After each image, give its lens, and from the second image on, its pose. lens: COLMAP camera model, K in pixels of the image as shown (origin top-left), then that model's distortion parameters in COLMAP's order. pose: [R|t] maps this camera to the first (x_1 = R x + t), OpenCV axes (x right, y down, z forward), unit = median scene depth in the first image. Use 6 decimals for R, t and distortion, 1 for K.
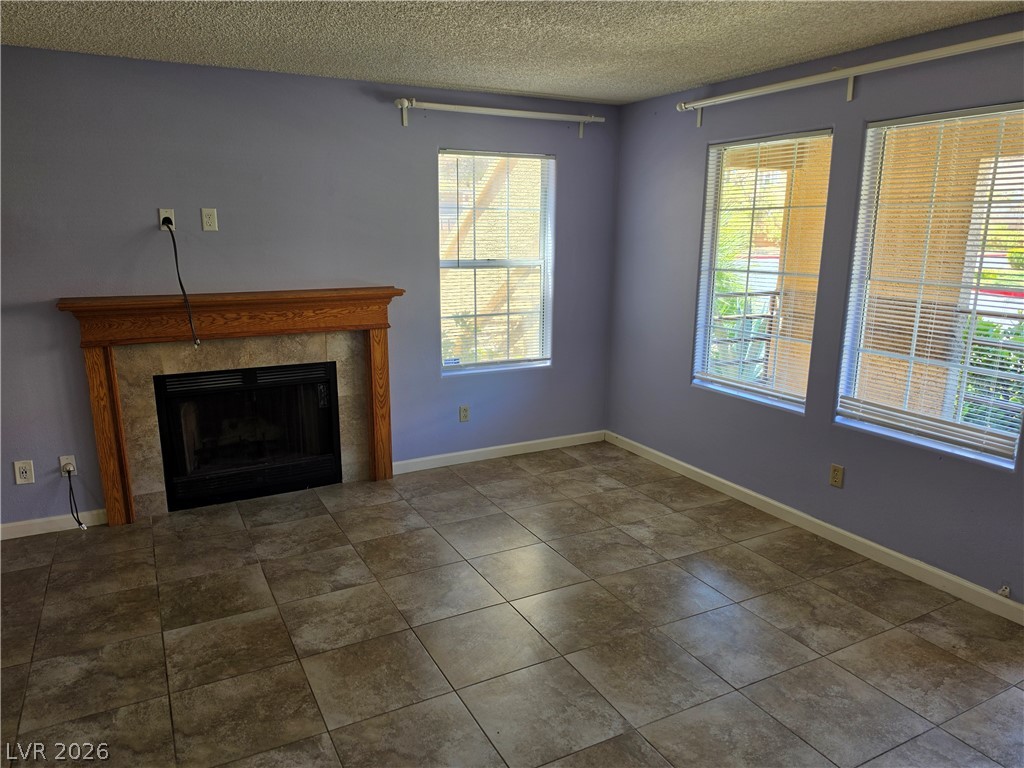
lens RADIAL K [[694.9, 0, 512.0], [0, 694.9, 384.0], [0, 0, 1]] dist [0.102378, -0.144439]
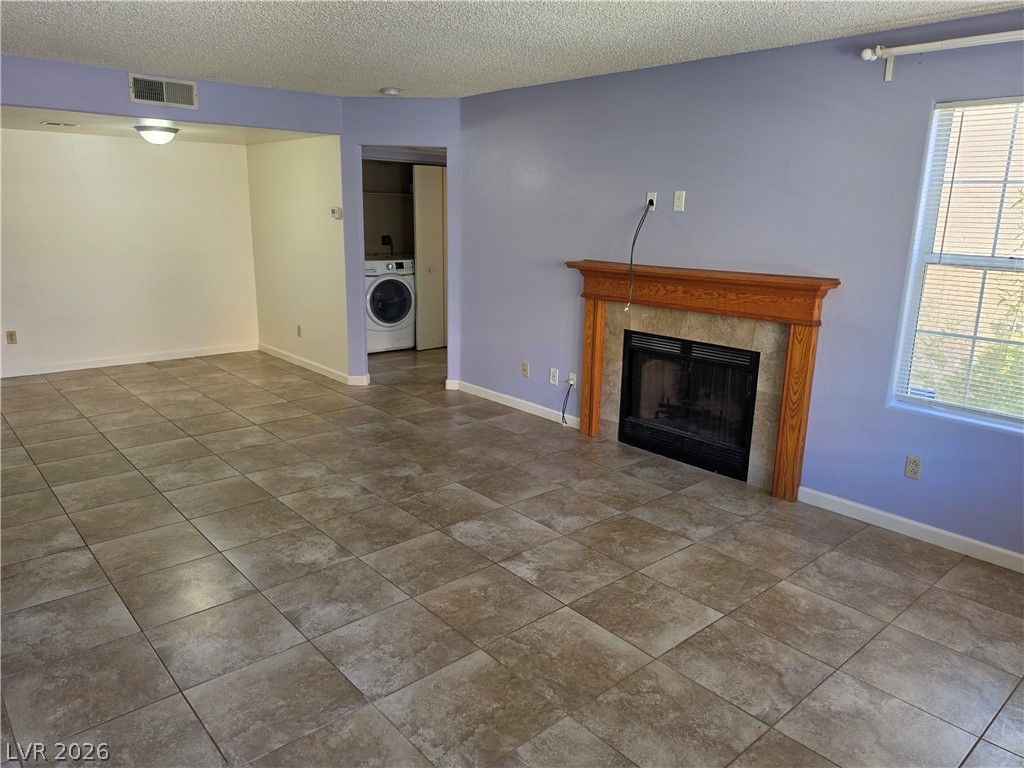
lens RADIAL K [[696.9, 0, 510.5], [0, 696.9, 369.4], [0, 0, 1]] dist [0.098033, -0.129566]
pose [[0.250386, 0.217362, -0.943430, 0.590209], [-0.229654, 0.959993, 0.160228, -0.090599], [0.940514, 0.176544, 0.290287, 0.454644]]
